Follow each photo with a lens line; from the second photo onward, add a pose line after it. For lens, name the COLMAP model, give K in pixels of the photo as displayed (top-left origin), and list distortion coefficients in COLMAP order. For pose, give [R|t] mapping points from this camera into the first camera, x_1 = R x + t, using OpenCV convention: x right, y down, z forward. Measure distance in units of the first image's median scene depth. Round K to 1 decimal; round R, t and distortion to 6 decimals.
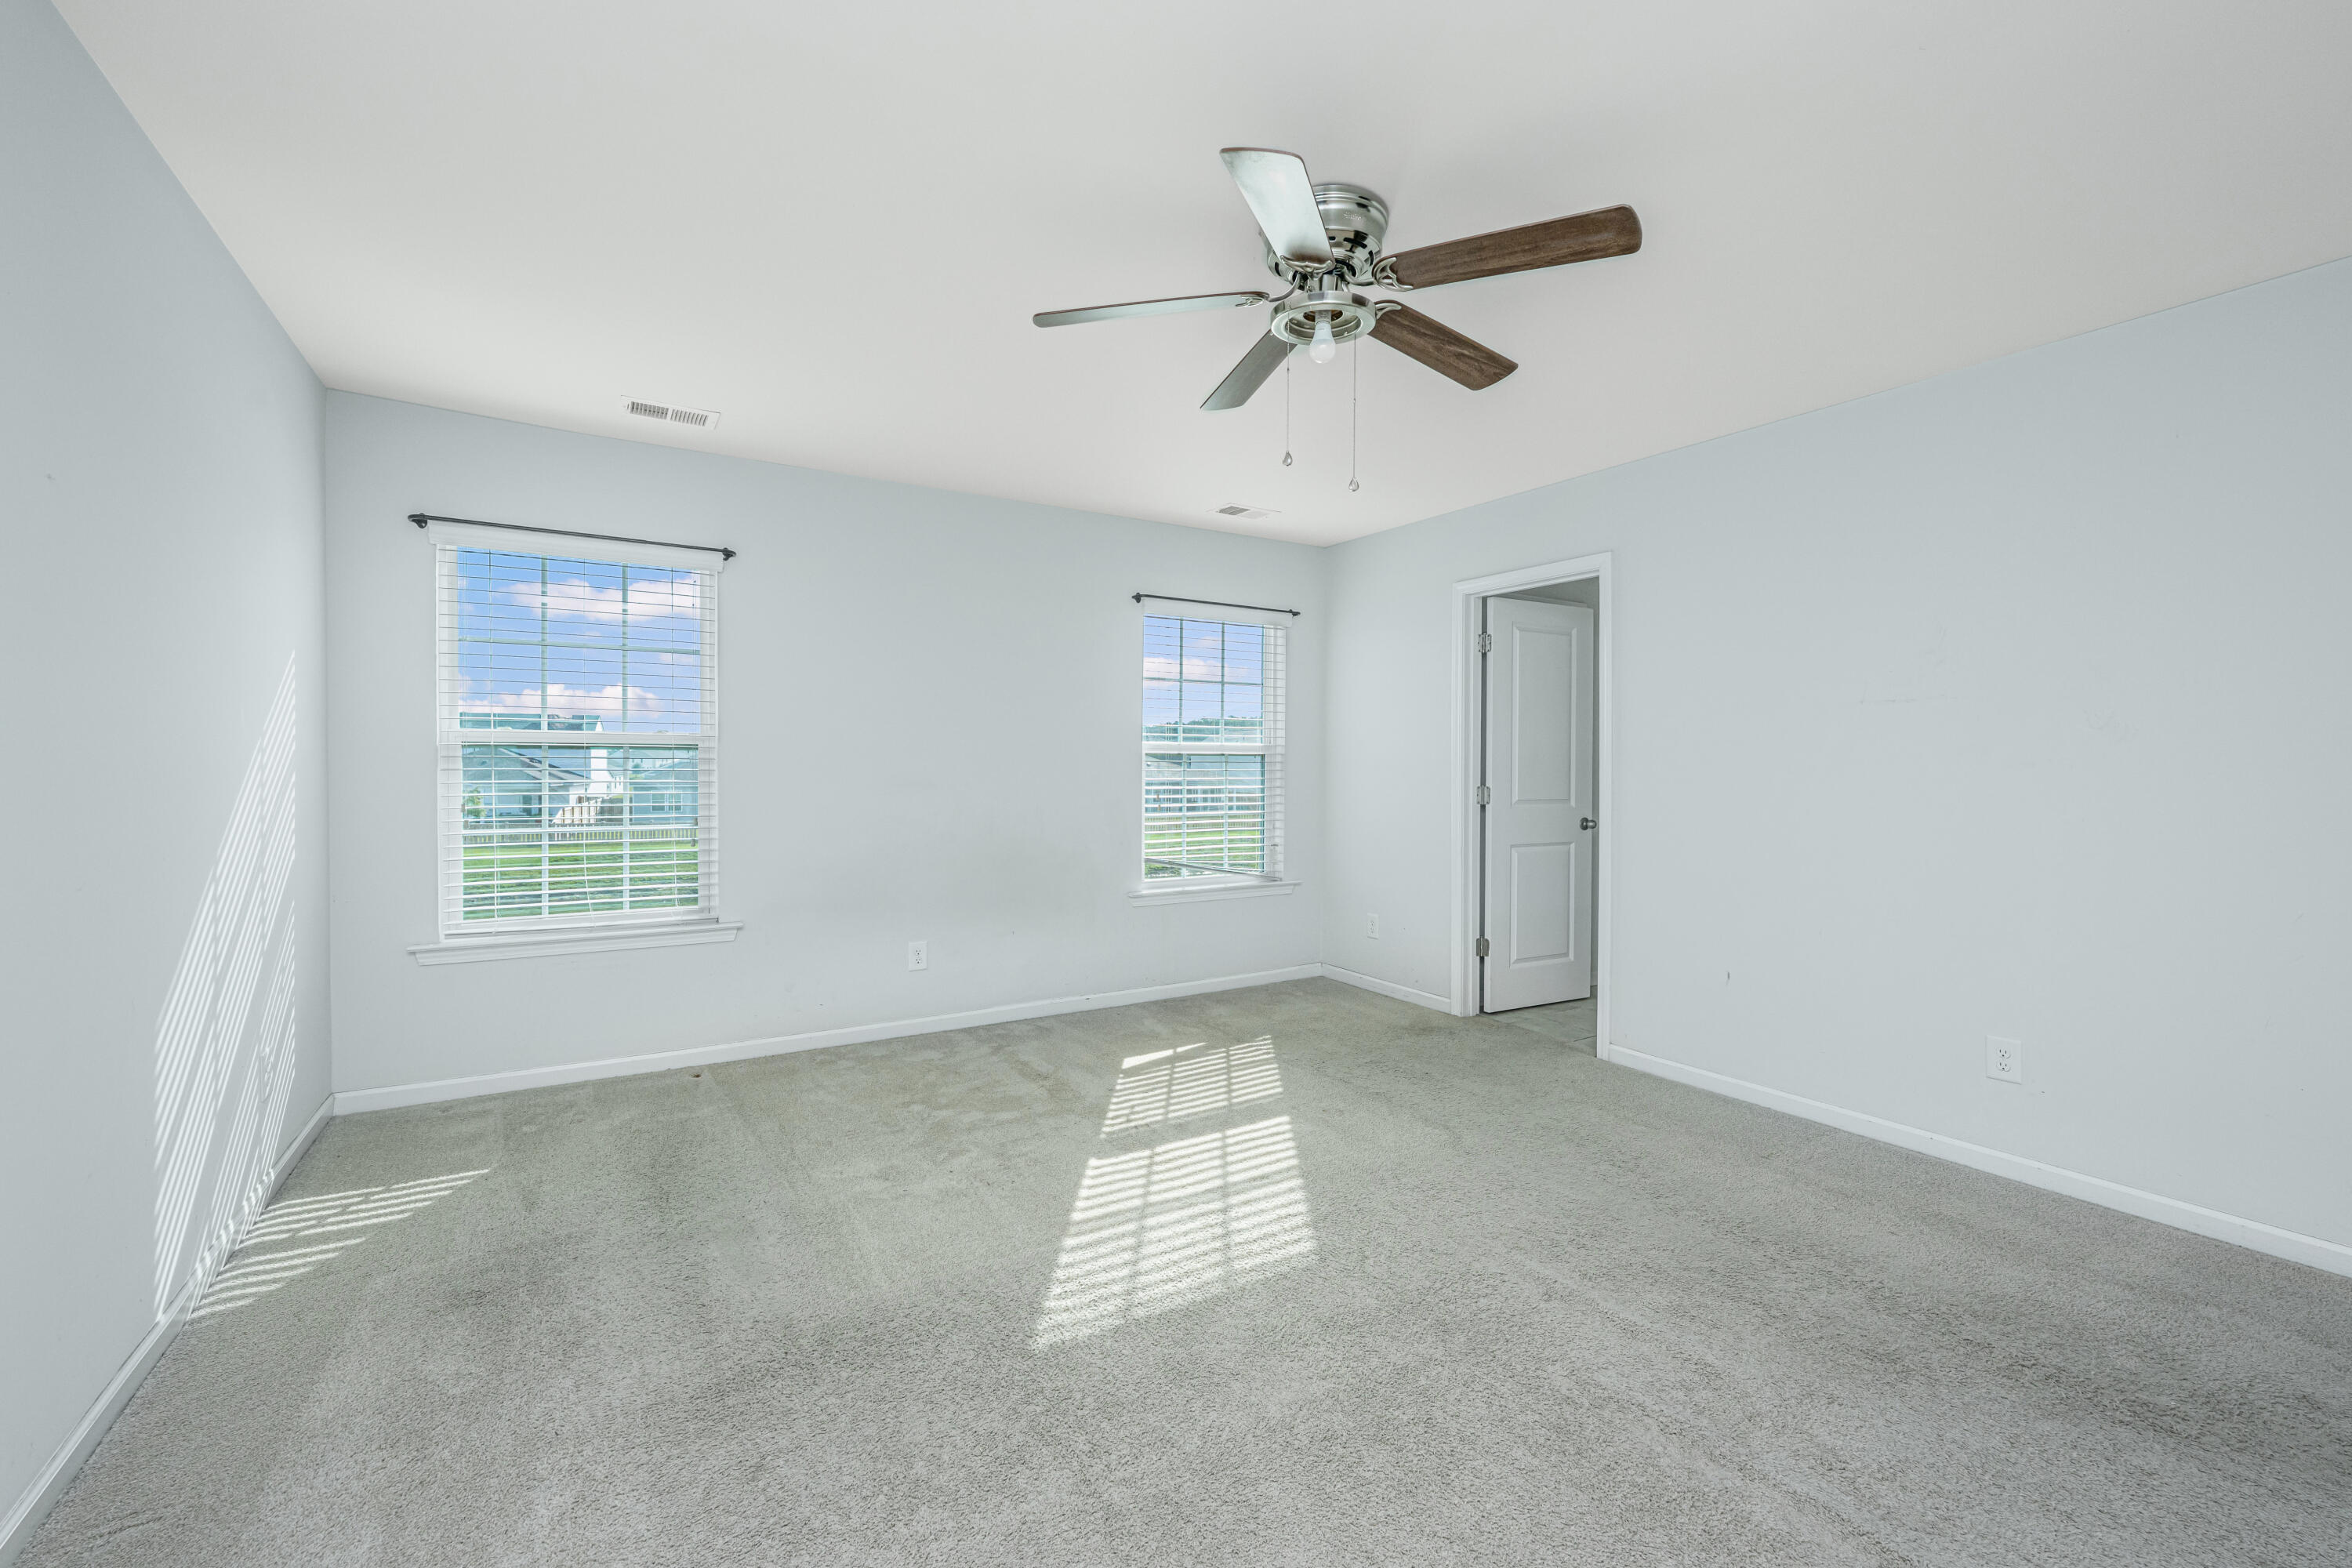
lens RADIAL K [[978.7, 0, 1176.0], [0, 978.7, 735.1], [0, 0, 1]] dist [0.052273, 0.000000]
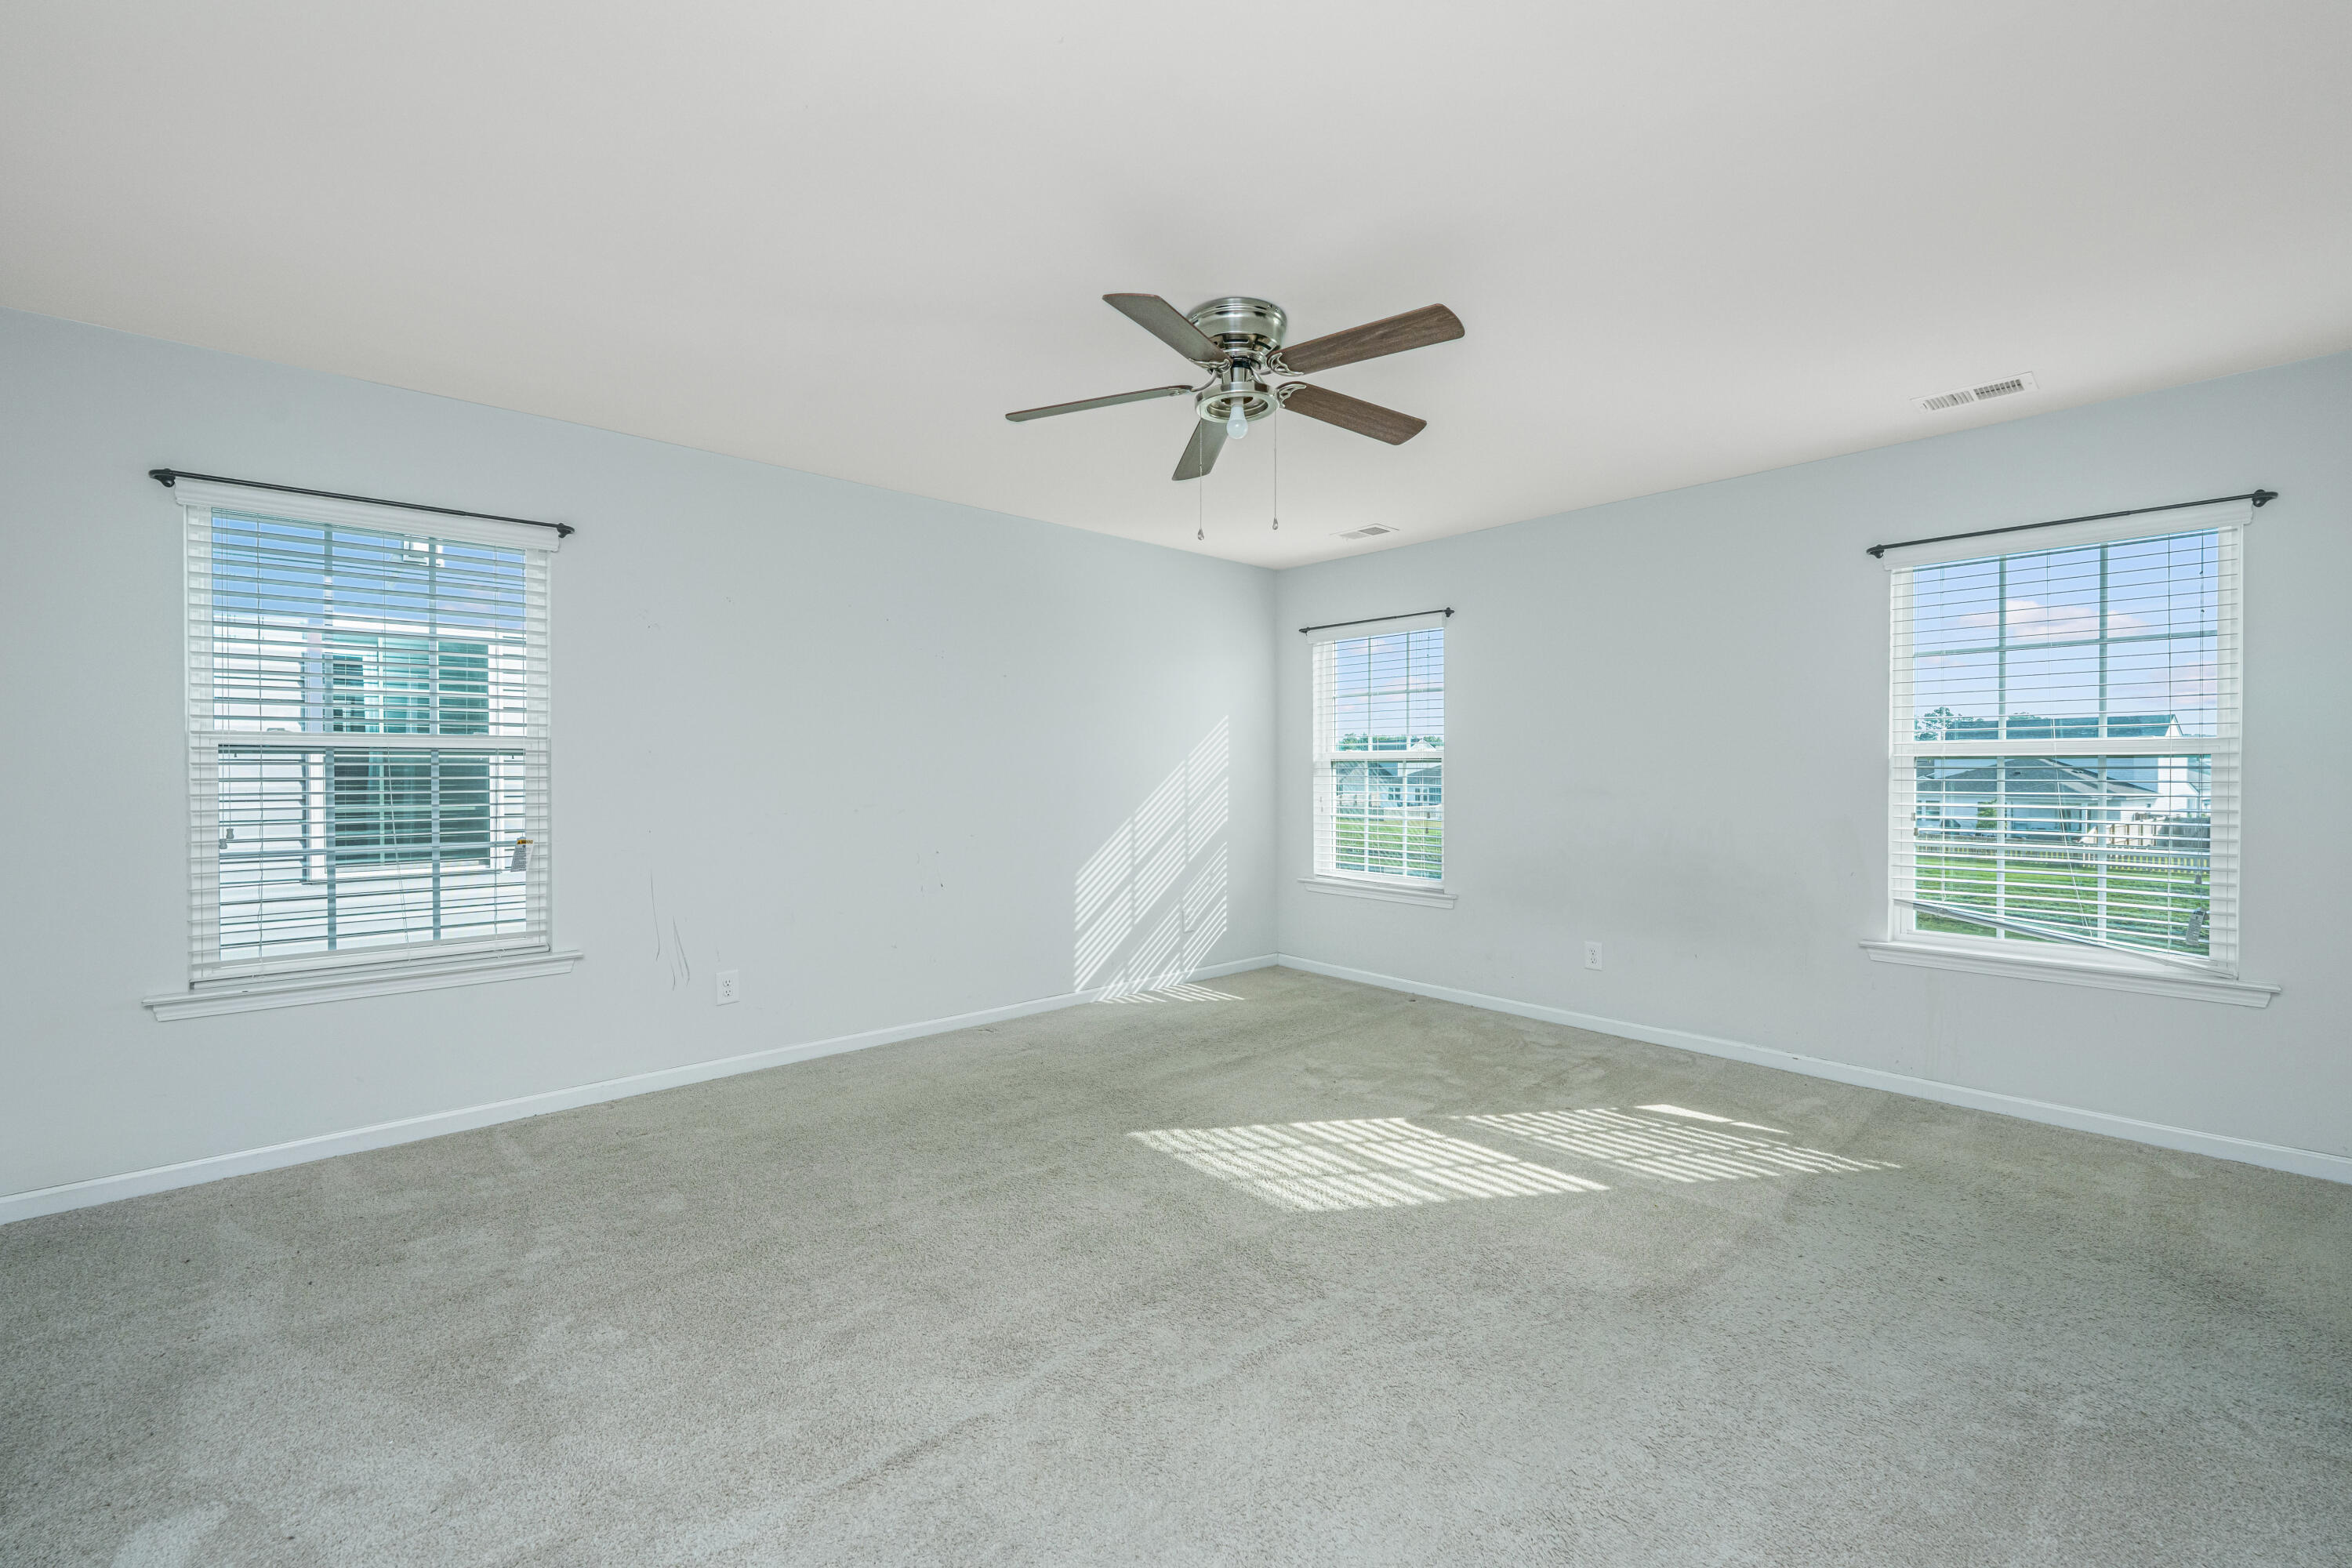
lens RADIAL K [[943.5, 0, 1167.4], [0, 943.5, 765.7], [0, 0, 1]] dist [0.000692, 0.000131]
pose [[0.169803, -0.012735, -0.985396, 0.770617], [0.030737, 0.999498, -0.007620, 0.016473], [0.984999, -0.028994, 0.170109, 0.452397]]
